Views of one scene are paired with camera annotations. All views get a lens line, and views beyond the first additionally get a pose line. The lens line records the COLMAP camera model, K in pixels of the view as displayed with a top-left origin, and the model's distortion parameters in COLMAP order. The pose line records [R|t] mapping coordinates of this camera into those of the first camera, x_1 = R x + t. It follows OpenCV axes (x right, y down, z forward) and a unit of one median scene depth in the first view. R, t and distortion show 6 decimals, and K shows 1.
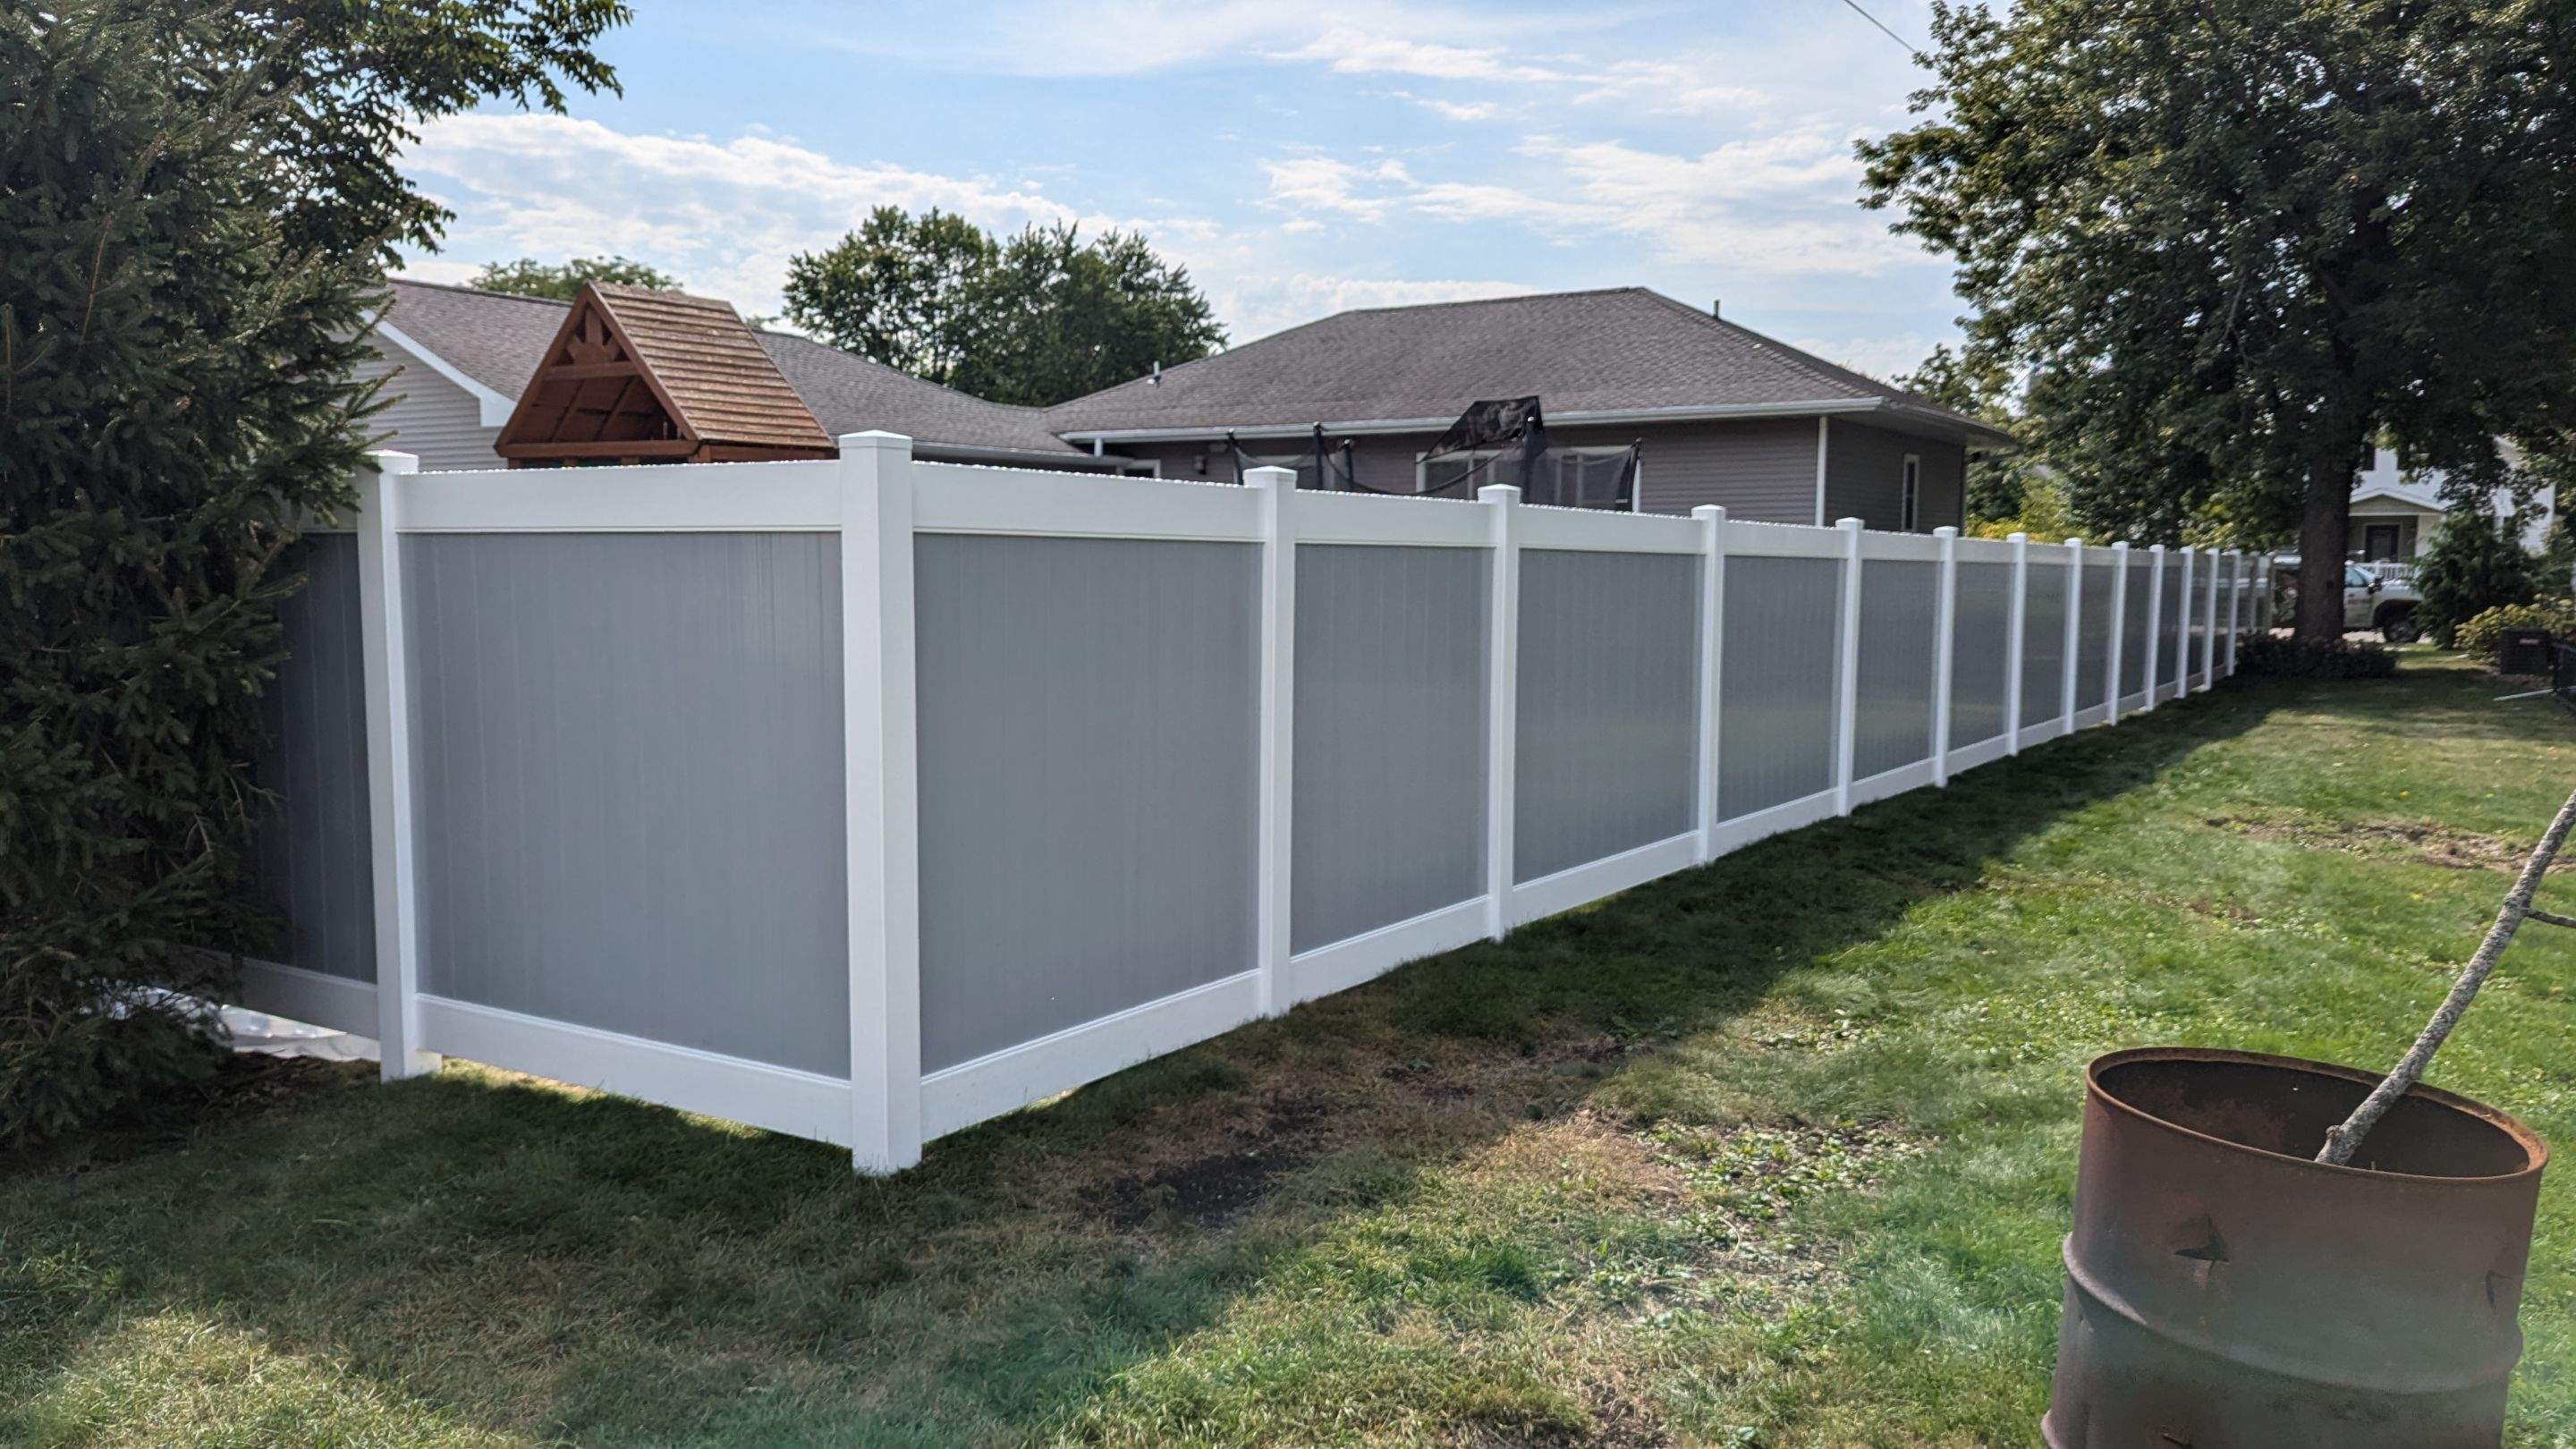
lens RADIAL K [[1861.5, 0, 1283.3], [0, 1861.5, 733.3], [0, 0, 1]] dist [0.069797, 0.001928]
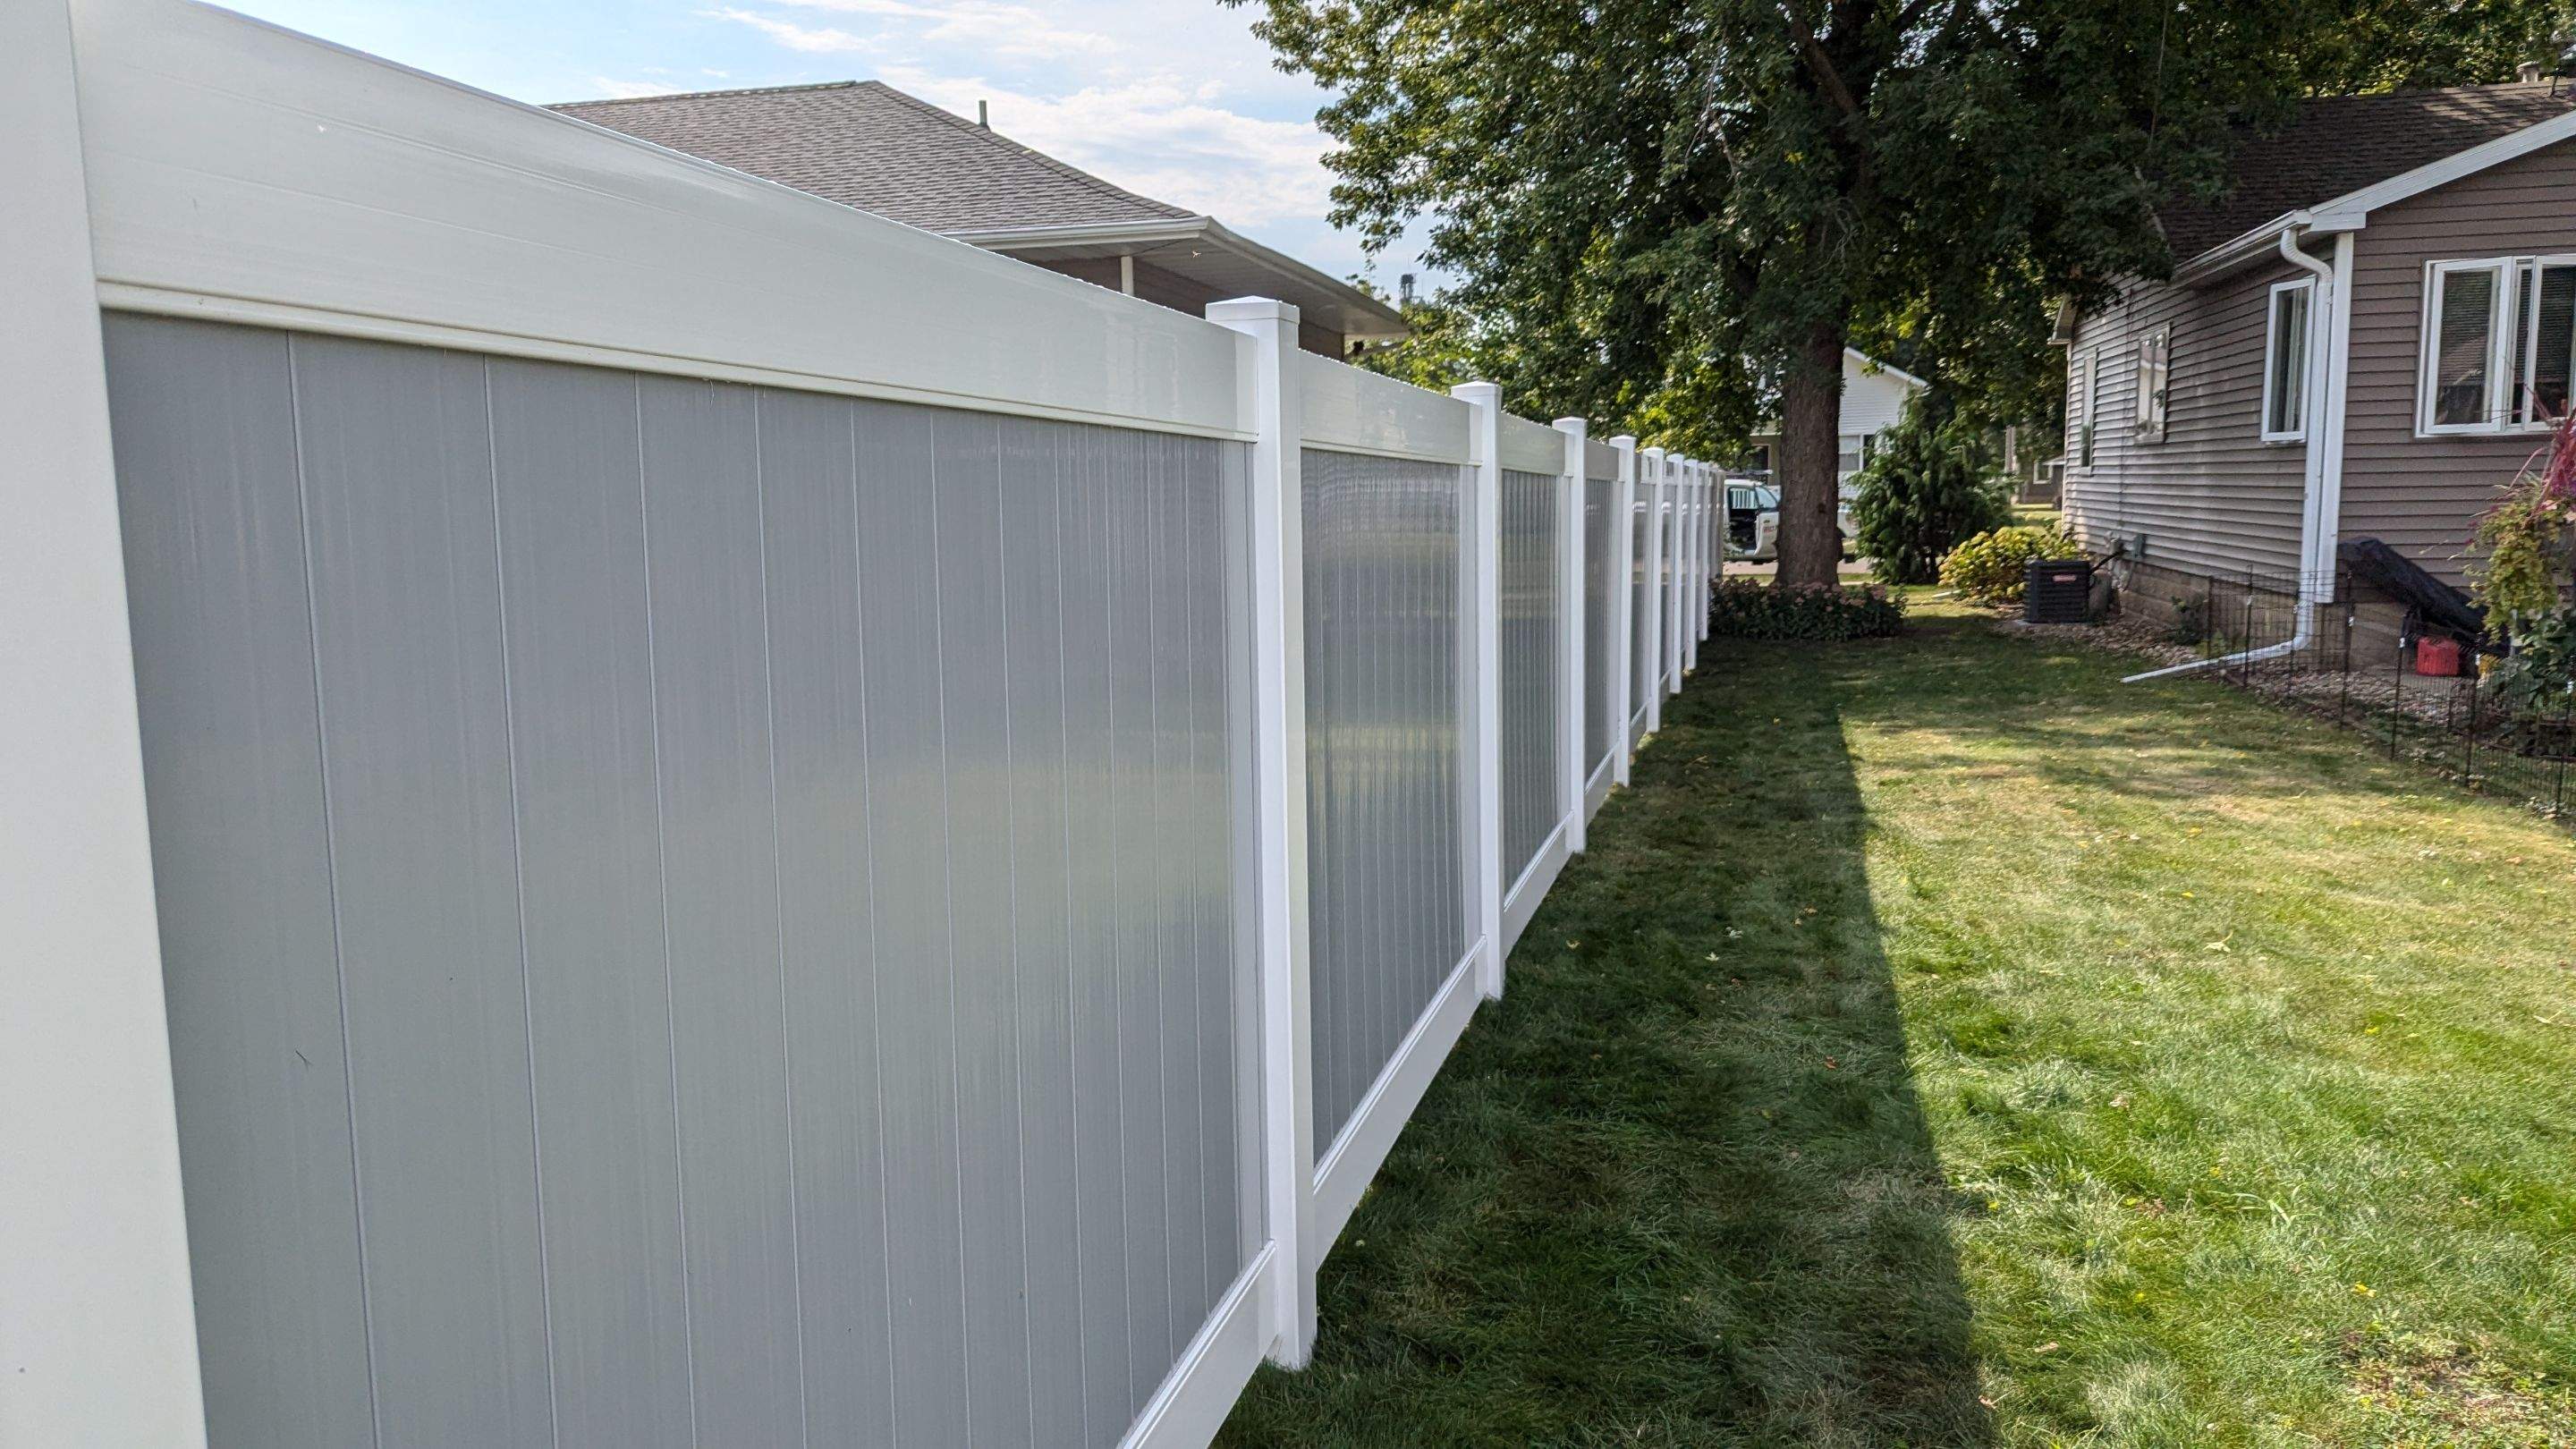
lens RADIAL K [[1821.5, 0, 1292.2], [0, 1821.5, 716.7], [0, 0, 1]] dist [0.064789, -0.068384]
pose [[0.948507, -0.062159, 0.310596, 0.115711], [0.055274, 0.997992, 0.030928, -0.026403], [-0.311895, -0.012168, 0.950039, 0.336179]]
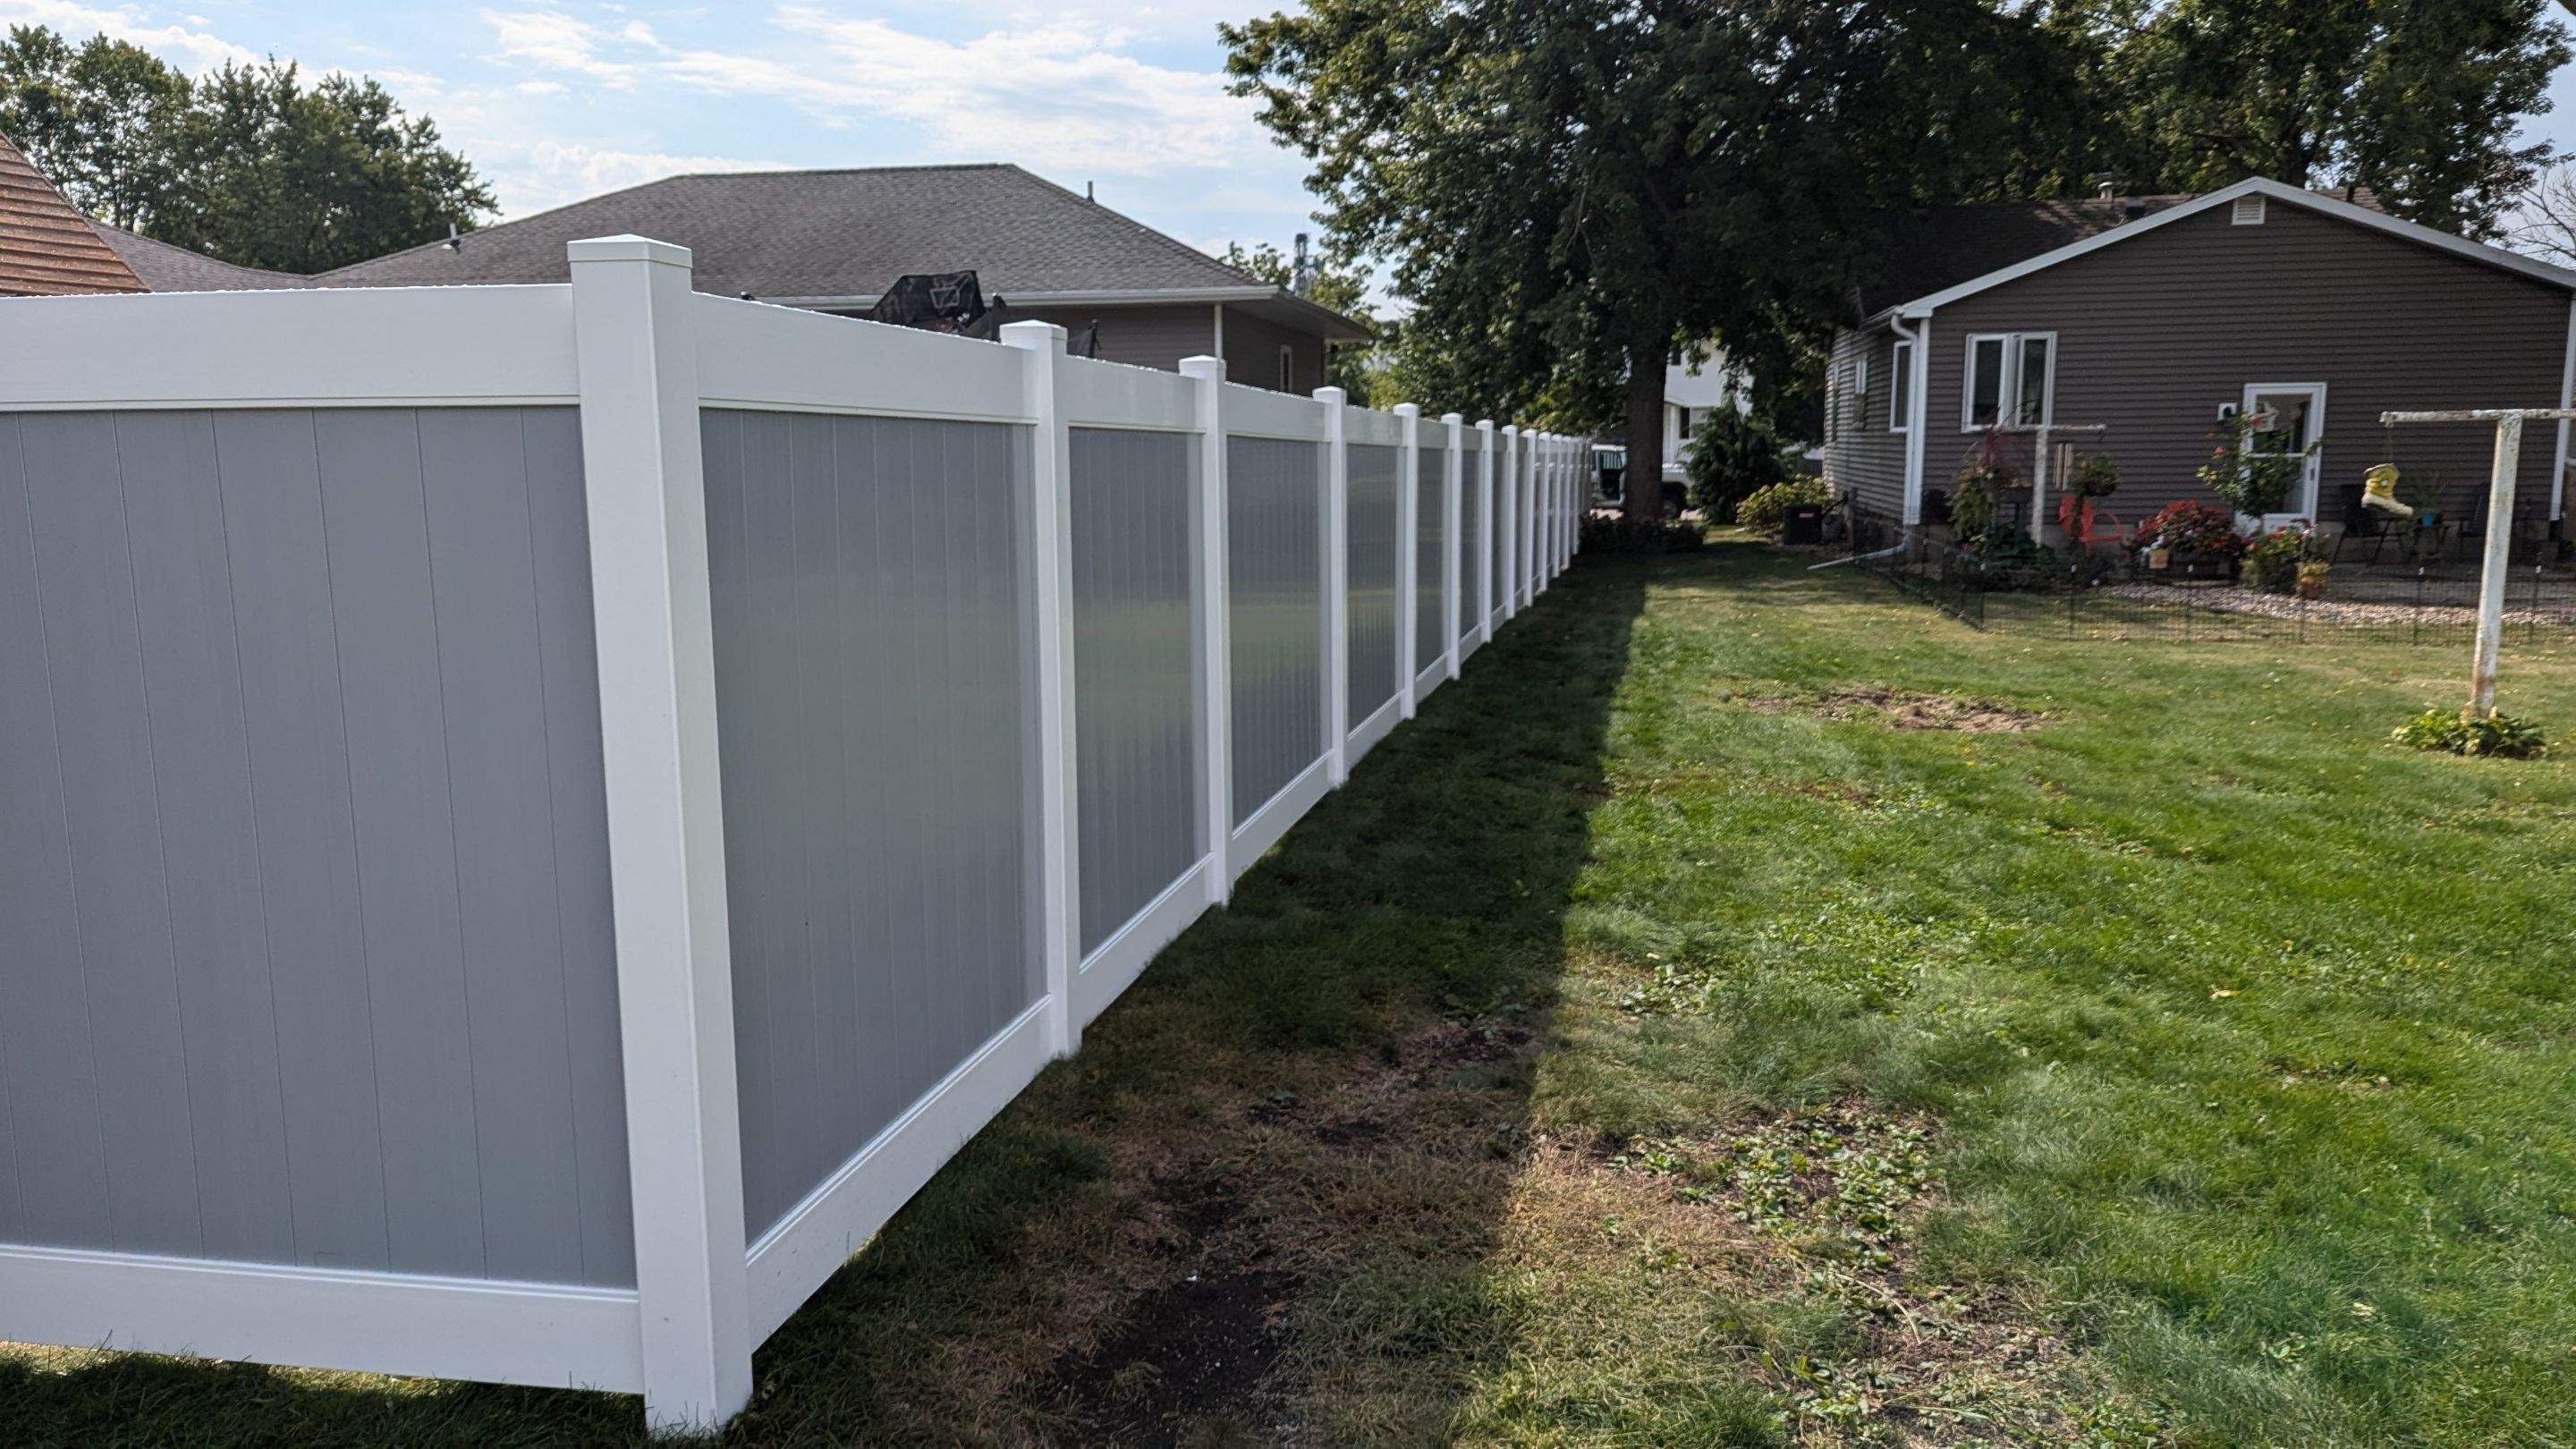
lens RADIAL K [[1847.2, 0, 1275.0], [0, 1847.2, 736.7], [0, 0, 1]] dist [0.092737, -0.101377]
pose [[0.932141, -0.069897, 0.355286, -0.039736], [0.049184, 0.996539, 0.067013, -0.005109], [-0.358741, -0.044991, 0.932352, 0.057048]]
